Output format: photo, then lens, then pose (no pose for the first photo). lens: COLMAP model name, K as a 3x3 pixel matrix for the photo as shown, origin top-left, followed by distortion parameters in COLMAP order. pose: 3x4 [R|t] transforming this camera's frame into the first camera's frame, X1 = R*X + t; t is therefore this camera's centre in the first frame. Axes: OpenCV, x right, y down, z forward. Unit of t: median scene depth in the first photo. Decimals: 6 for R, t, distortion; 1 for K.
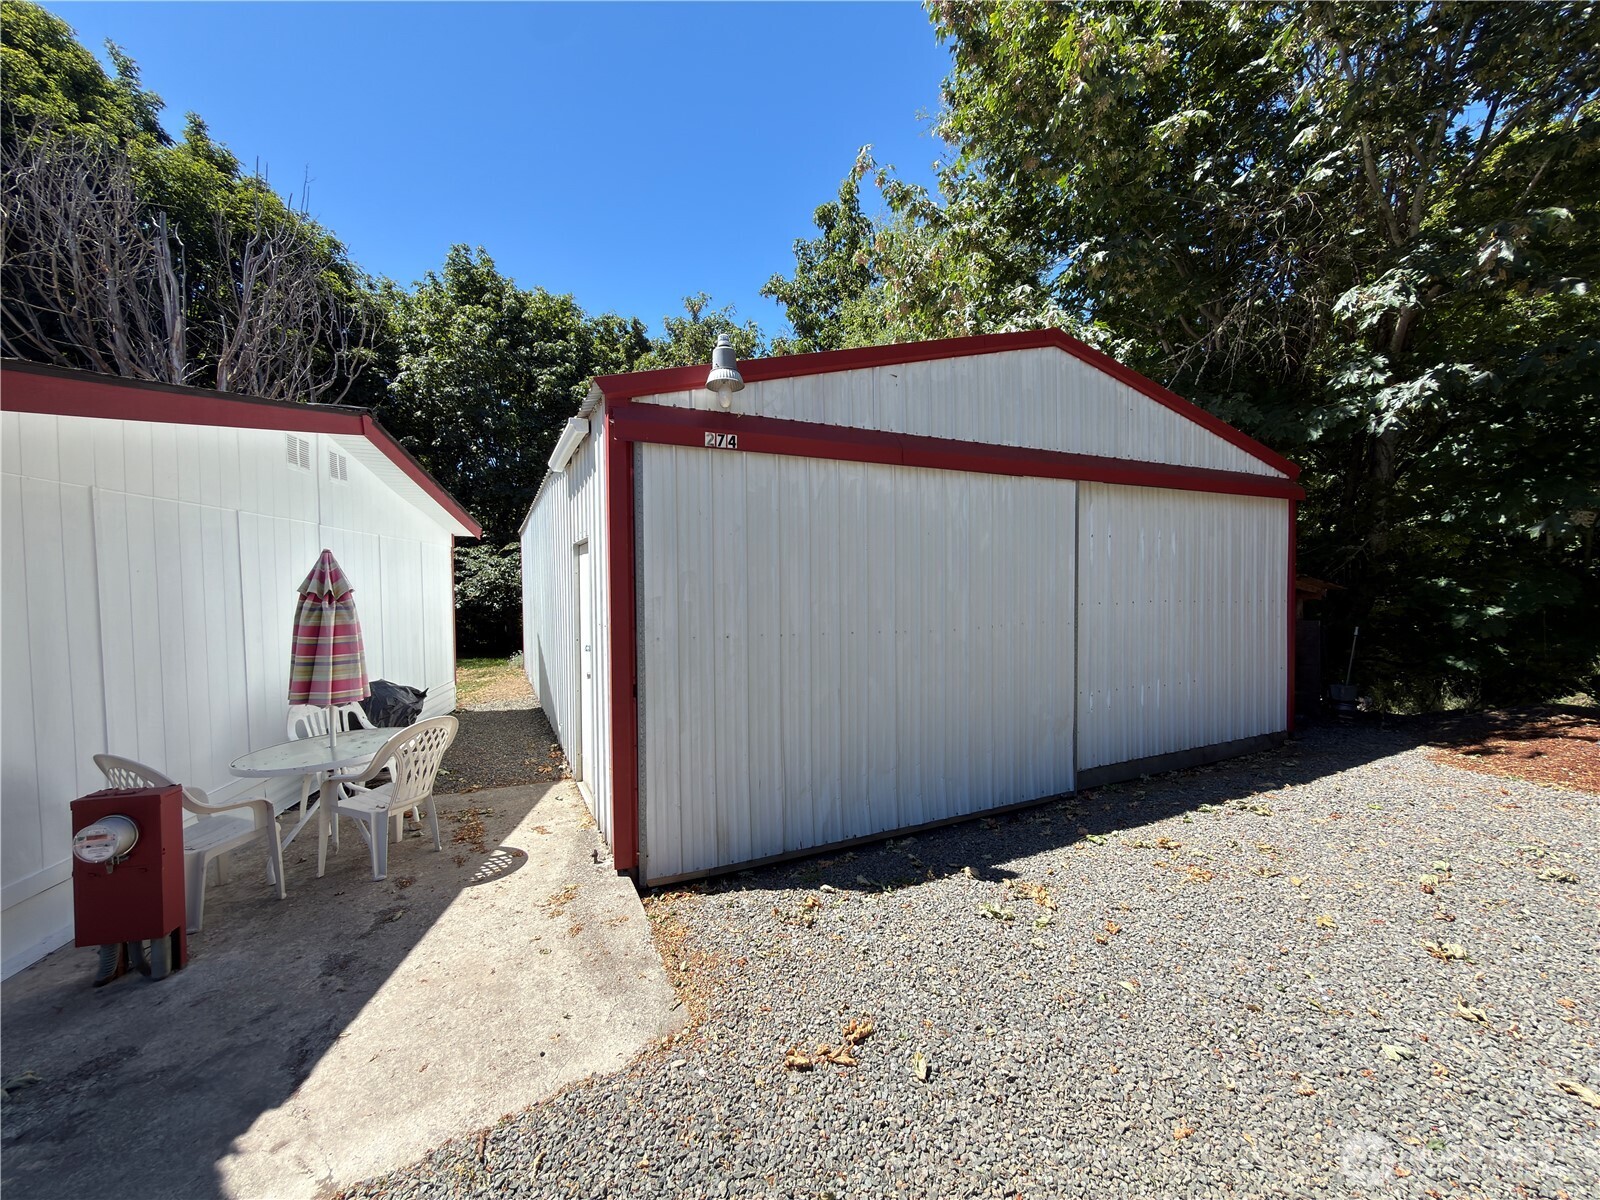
lens RADIAL K [[635.7, 0, 803.8], [0, 635.7, 596.4], [0, 0, 1]] dist [-0.000606, -0.000494]
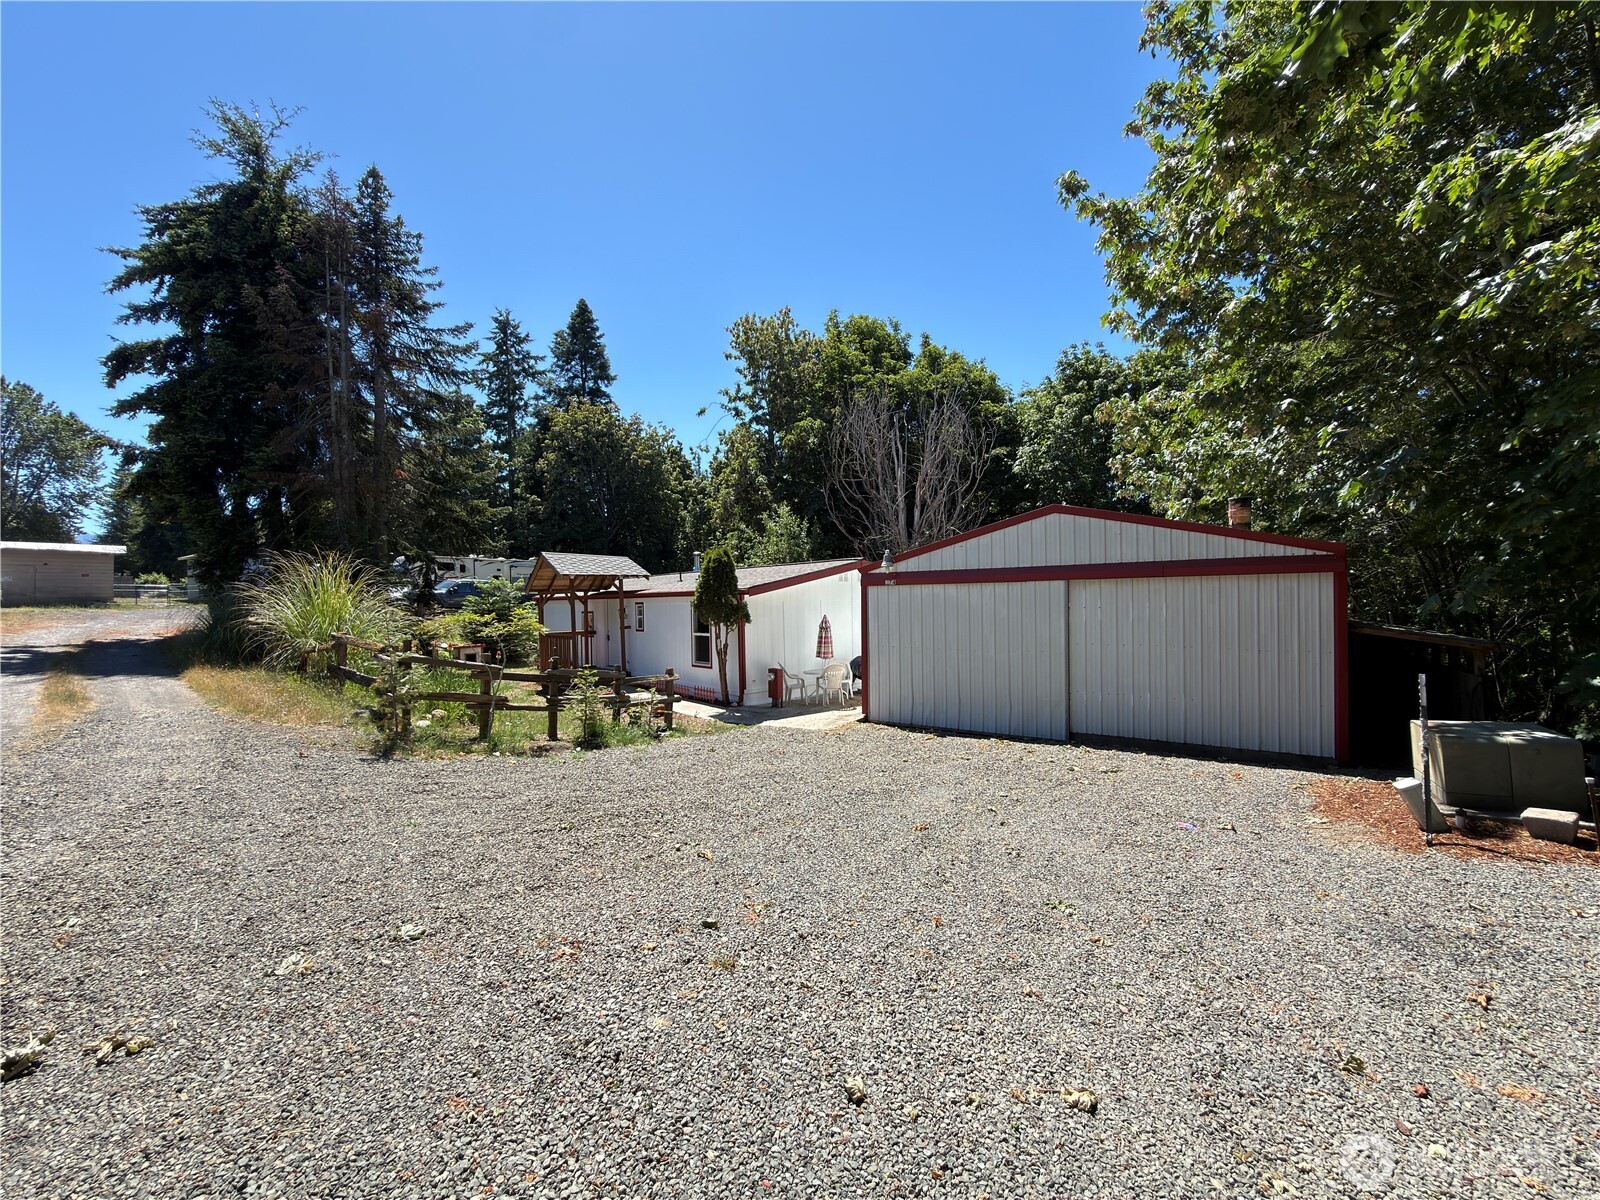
lens RADIAL K [[643.6, 0, 792.7], [0, 643.6, 599.4], [0, 0, 1]] dist [-0.000824, -0.000113]
pose [[0.482140, 0.002445, -0.876091, 1.346596], [-0.008543, 0.999962, -0.001911, -0.087287], [0.876052, 0.008406, 0.482143, -0.516015]]
